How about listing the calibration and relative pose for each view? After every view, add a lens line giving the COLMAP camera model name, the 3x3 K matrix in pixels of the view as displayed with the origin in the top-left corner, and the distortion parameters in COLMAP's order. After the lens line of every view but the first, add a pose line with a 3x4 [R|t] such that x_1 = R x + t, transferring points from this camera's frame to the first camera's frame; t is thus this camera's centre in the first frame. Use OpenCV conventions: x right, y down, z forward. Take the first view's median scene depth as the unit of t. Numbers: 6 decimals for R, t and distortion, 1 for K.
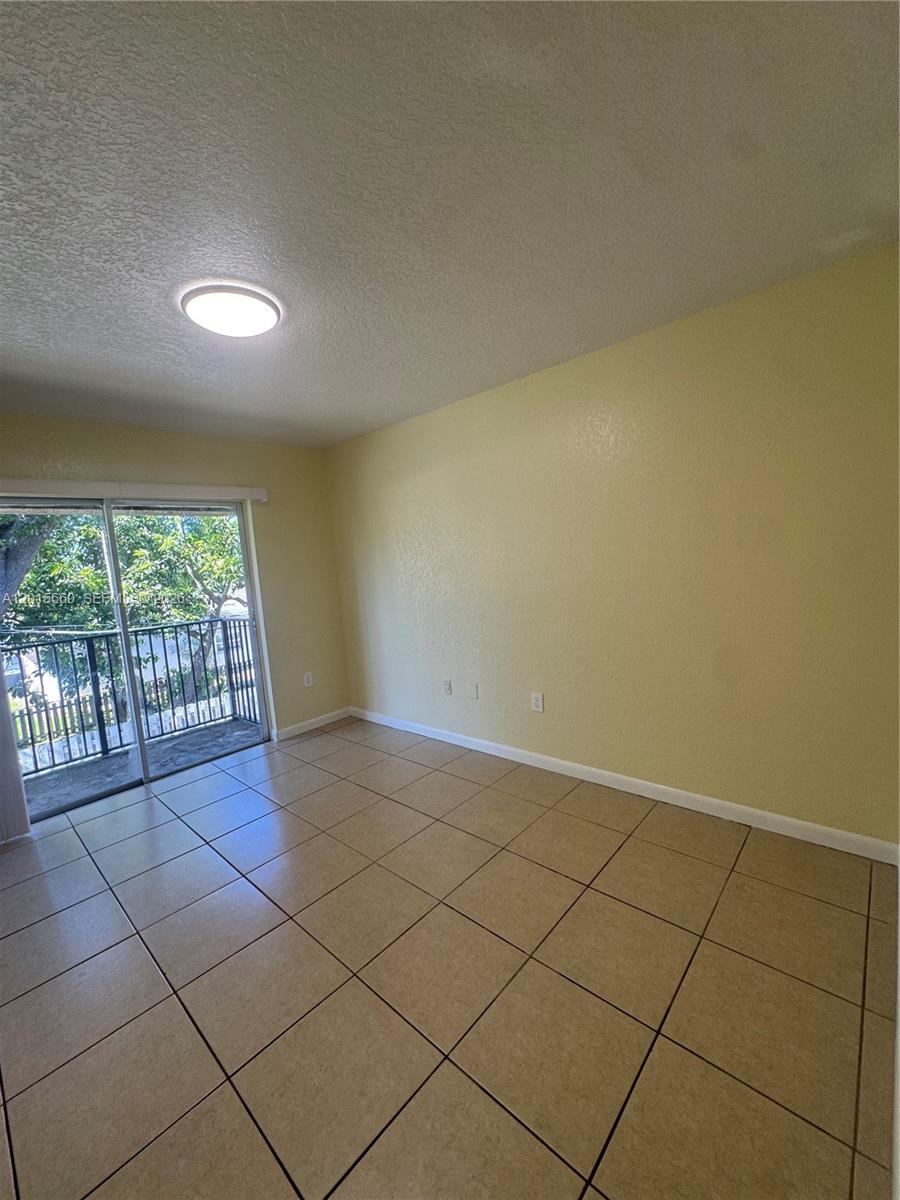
lens RADIAL K [[480.3, 0, 449.1], [0, 480.3, 599.5], [0, 0, 1]] dist [-0.002223, 0.000124]
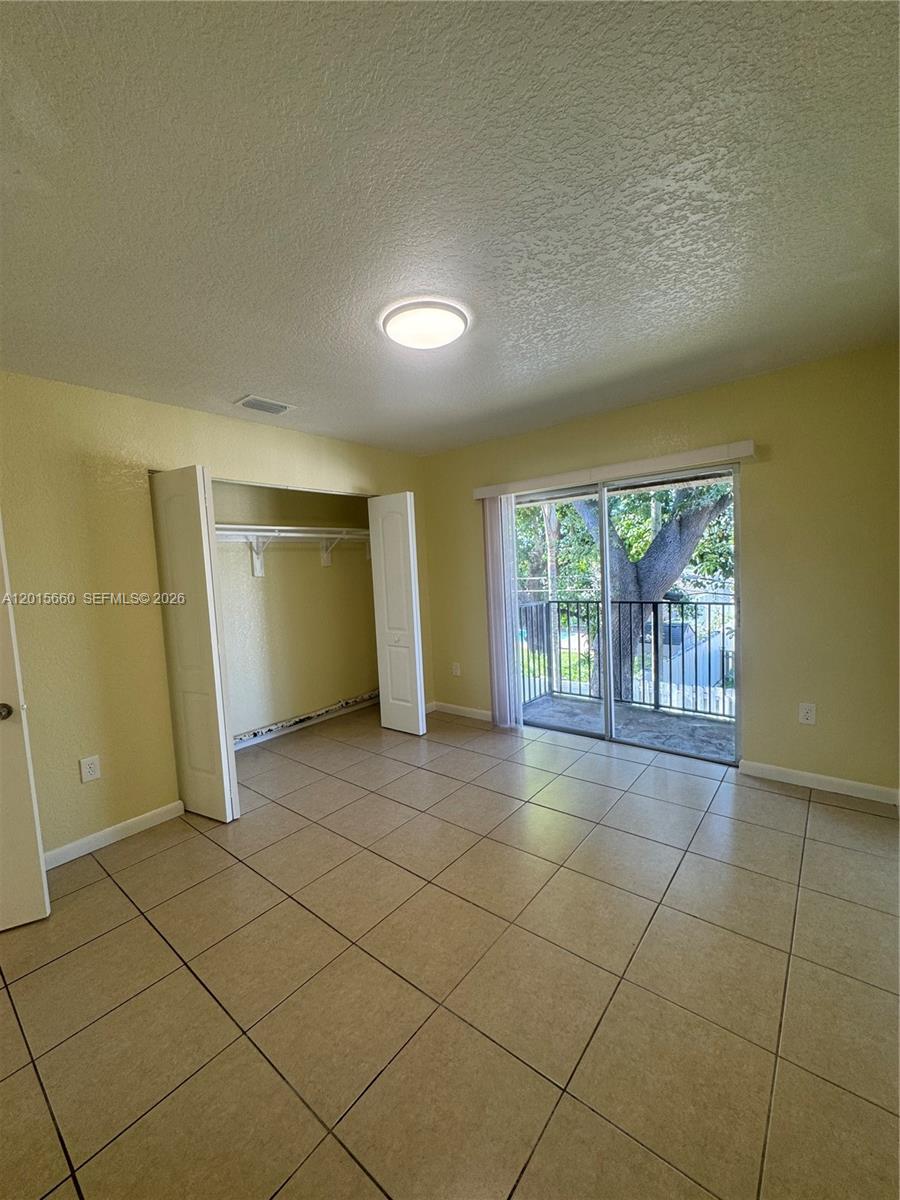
lens RADIAL K [[480.3, 0, 449.1], [0, 480.3, 599.5], [0, 0, 1]] dist [-0.002223, 0.000124]
pose [[0.064991, 0.150006, -0.986547, 0.309551], [-0.045243, 0.988063, 0.147256, -0.067735], [0.996860, 0.035064, 0.071002, 0.437351]]
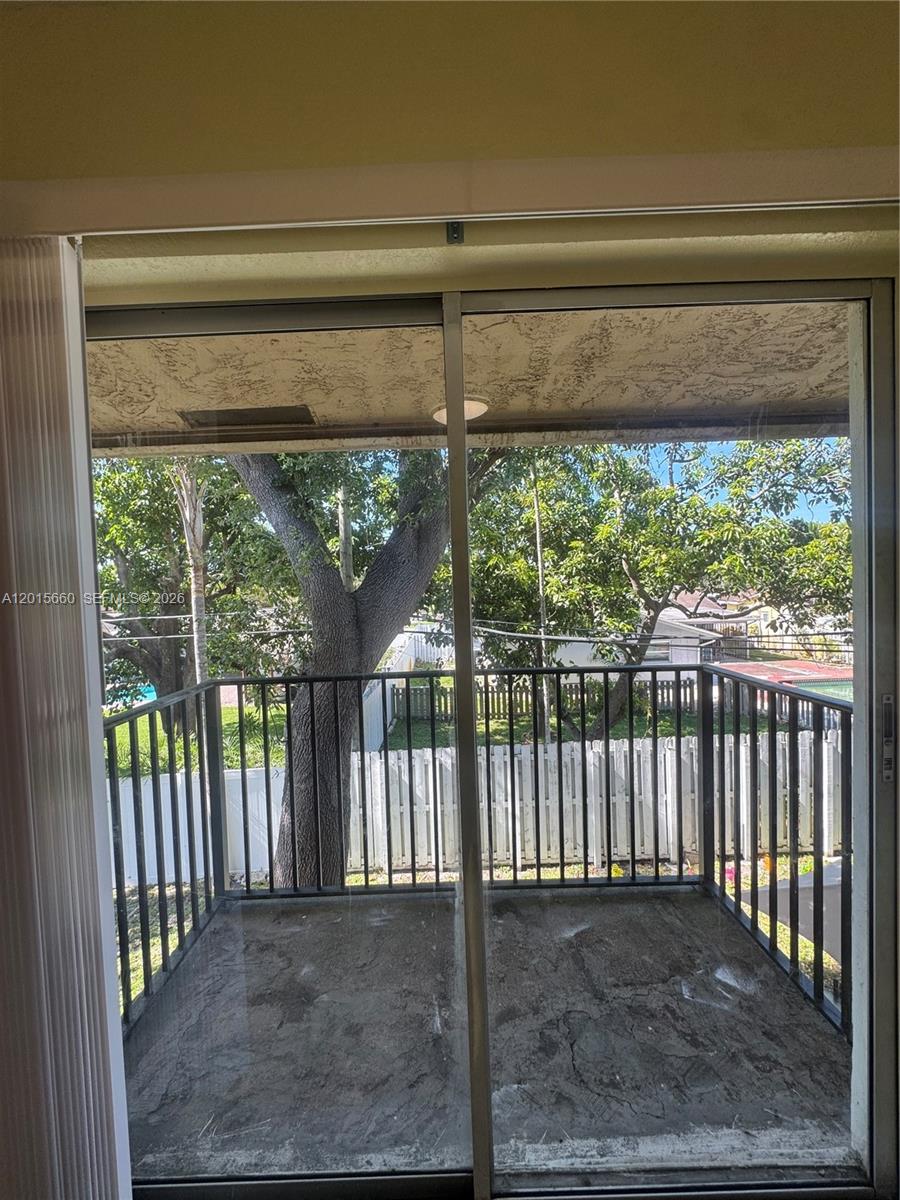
lens RADIAL K [[503.2, 0, 450.0], [0, 503.2, 600.0], [0, 0, 1]] dist [-0.002181, -0.000437]
pose [[0.682200, 0.081865, -0.726569, -0.351159], [-0.085178, 0.995844, 0.032229, -0.018683], [0.726188, 0.039901, 0.686338, 0.595394]]
